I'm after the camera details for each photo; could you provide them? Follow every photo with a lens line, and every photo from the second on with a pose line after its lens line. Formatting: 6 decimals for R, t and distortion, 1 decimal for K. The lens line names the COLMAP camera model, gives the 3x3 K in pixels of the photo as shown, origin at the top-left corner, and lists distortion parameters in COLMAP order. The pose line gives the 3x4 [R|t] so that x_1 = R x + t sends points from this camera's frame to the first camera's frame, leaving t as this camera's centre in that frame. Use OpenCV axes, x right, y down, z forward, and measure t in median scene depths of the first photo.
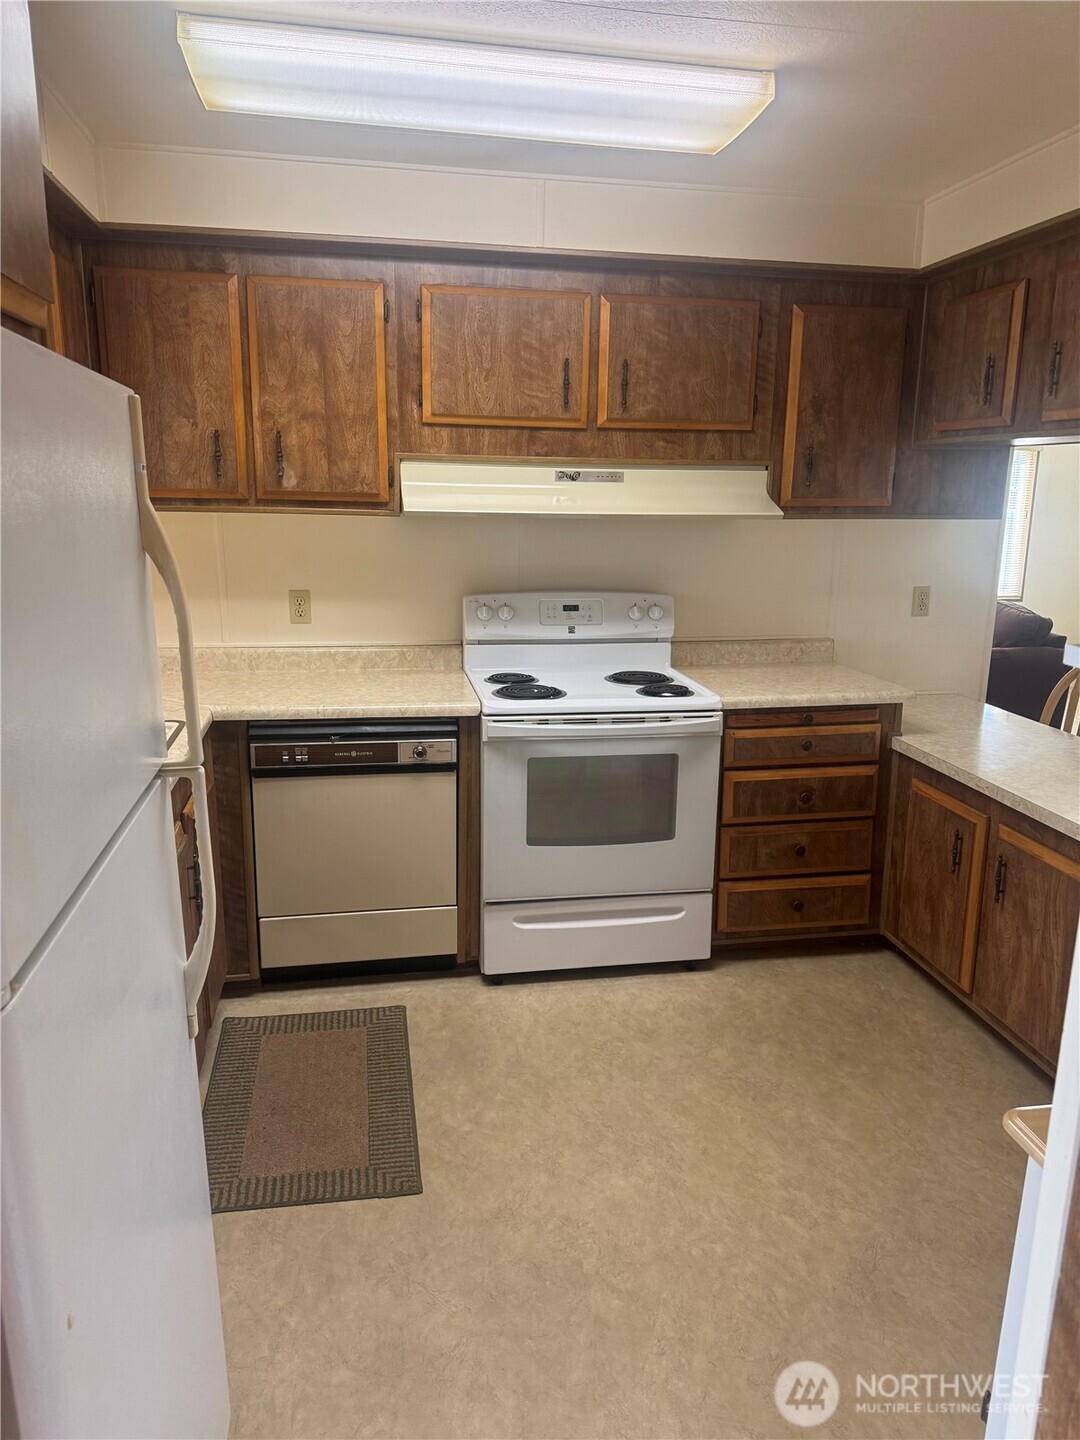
lens RADIAL K [[1011.8, 0, 543.5], [0, 1011.8, 725.2], [0, 0, 1]] dist [0.190161, -0.392646]
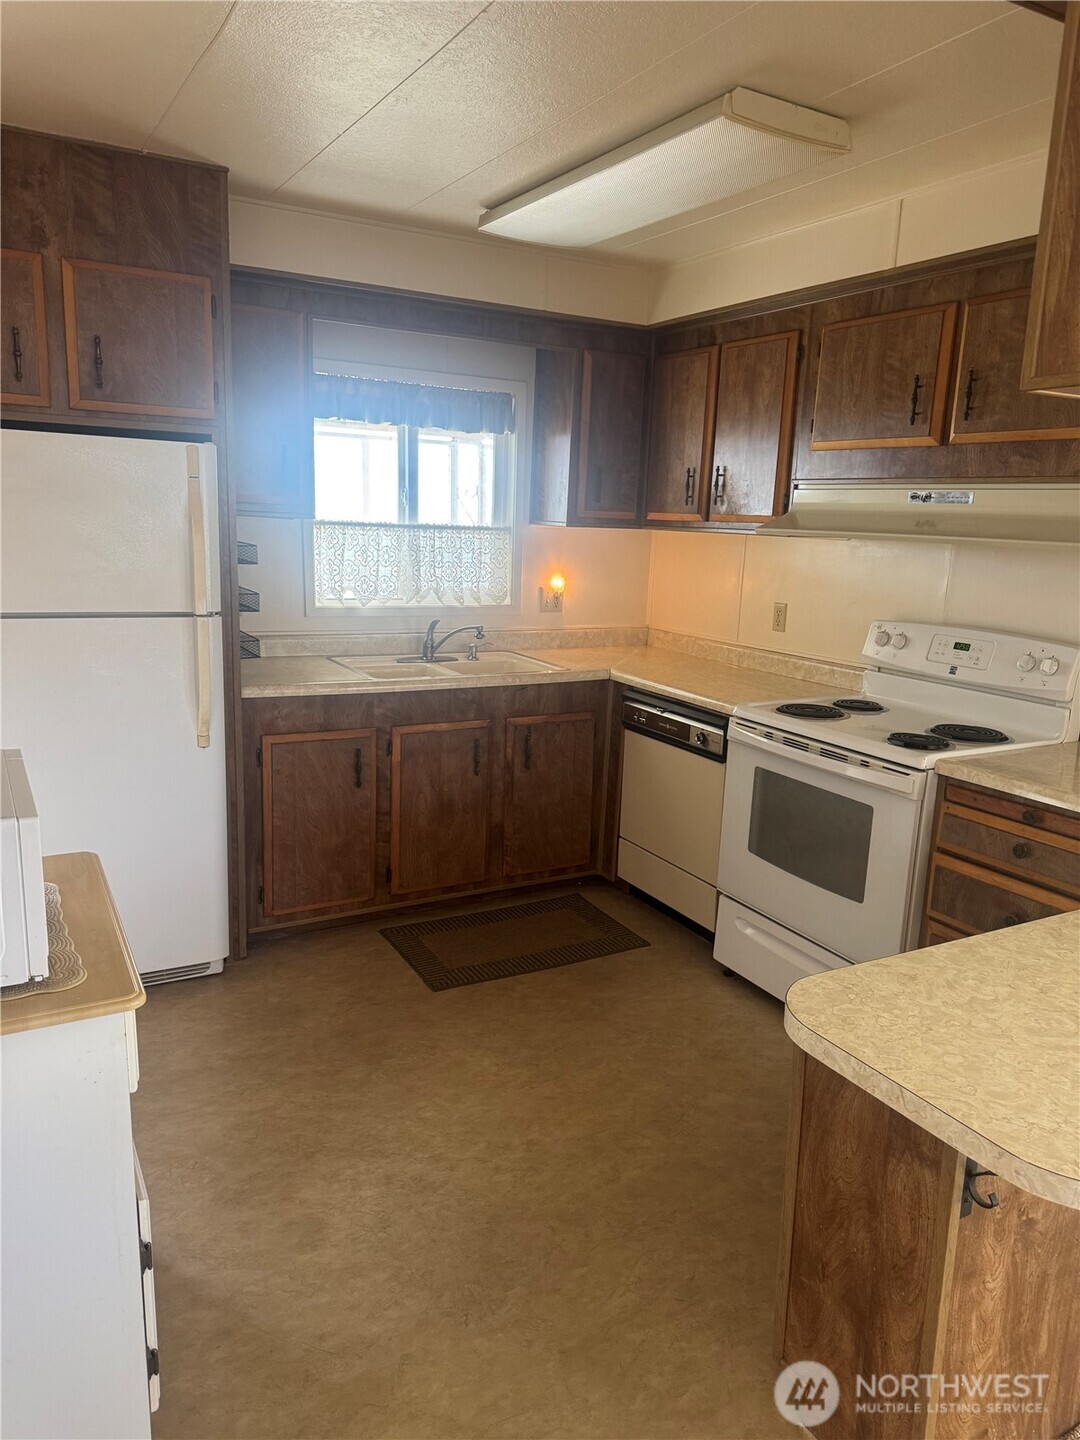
lens RADIAL K [[1024.9, 0, 536.2], [0, 1024.9, 719.8], [0, 0, 1]] dist [0.102487, -0.149787]
pose [[0.324136, 0.188409, -0.927059, 0.844966], [-0.245166, 0.963216, 0.110038, -0.070671], [0.913690, 0.191616, 0.358405, 0.396214]]
